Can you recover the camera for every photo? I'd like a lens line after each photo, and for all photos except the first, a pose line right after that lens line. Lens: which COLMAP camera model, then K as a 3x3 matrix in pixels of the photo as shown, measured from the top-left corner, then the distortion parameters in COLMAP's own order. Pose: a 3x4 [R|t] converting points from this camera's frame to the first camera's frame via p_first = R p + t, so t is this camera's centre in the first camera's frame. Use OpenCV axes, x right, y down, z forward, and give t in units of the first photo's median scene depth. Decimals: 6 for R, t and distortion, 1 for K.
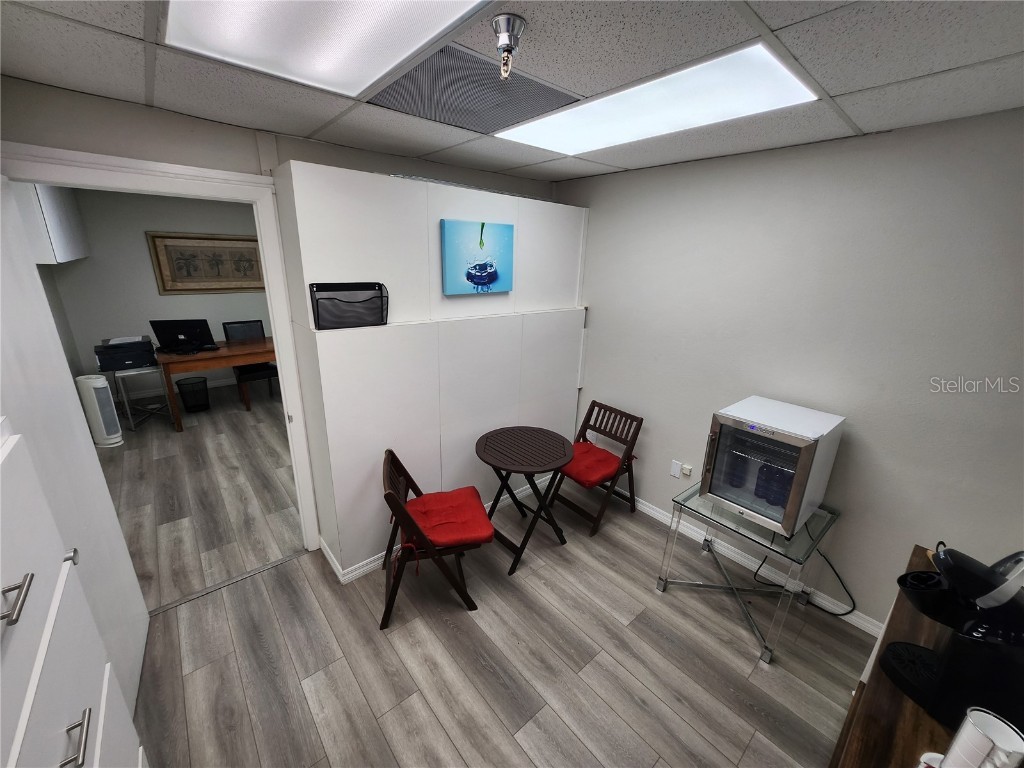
lens RADIAL K [[404.9, 0, 512.0], [0, 404.9, 384.0], [0, 0, 1]] dist [-0.000152, -0.000291]
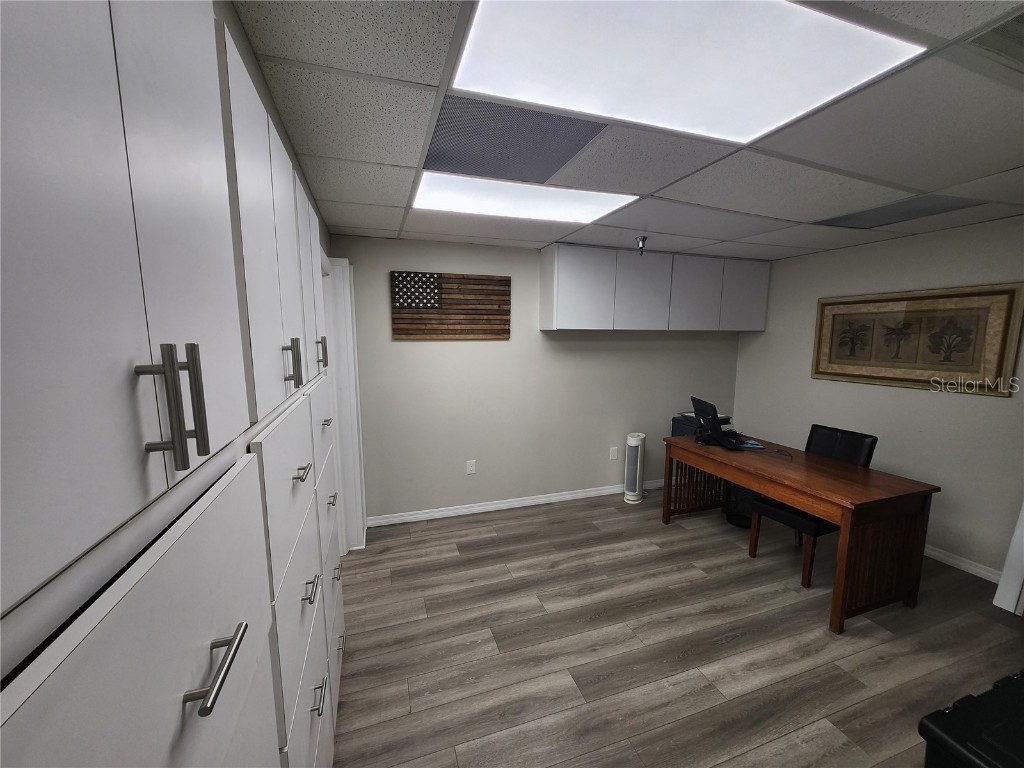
lens RADIAL K [[404.9, 0, 512.0], [0, 404.9, 384.0], [0, 0, 1]] dist [-0.000152, -0.000291]
pose [[-0.373338, 0.081937, -0.924070, 0.103693], [-0.293419, 0.934526, 0.201410, -0.387001], [0.880070, 0.346333, -0.324853, 1.481613]]
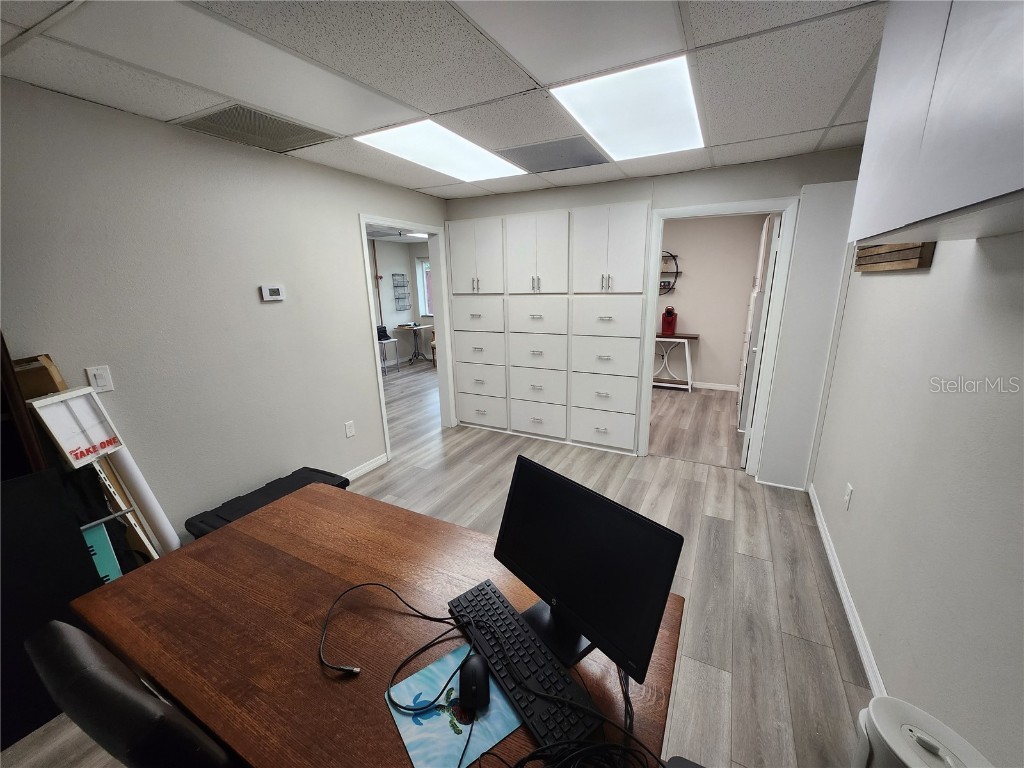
lens RADIAL K [[404.9, 0, 512.0], [0, 404.9, 384.0], [0, 0, 1]] dist [-0.000152, -0.000291]
pose [[-0.354293, -0.249362, 0.901274, -1.620610], [0.286084, 0.888679, 0.358338, -0.488121], [-0.890299, 0.384797, -0.243514, 1.728962]]
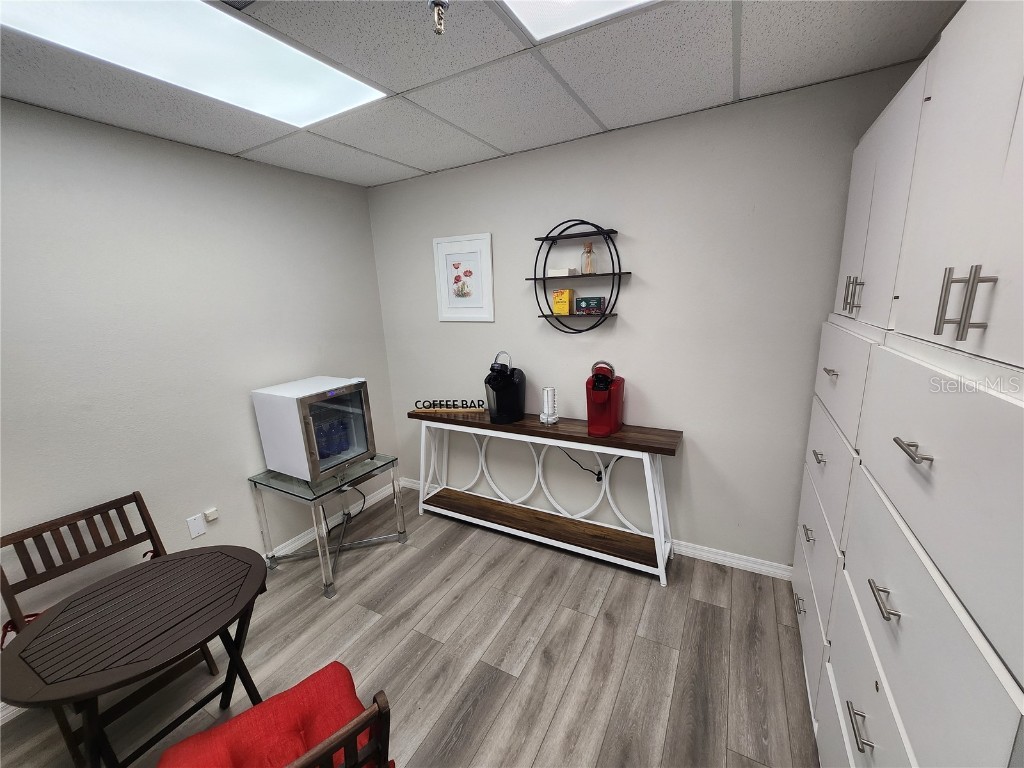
lens RADIAL K [[404.9, 0, 512.0], [0, 404.9, 384.0], [0, 0, 1]] dist [-0.000152, -0.000291]
pose [[-0.348548, -0.213157, 0.912731, -0.494726], [0.313332, 0.891274, 0.327800, -0.104995], [-0.883367, 0.400242, -0.243863, 0.599775]]
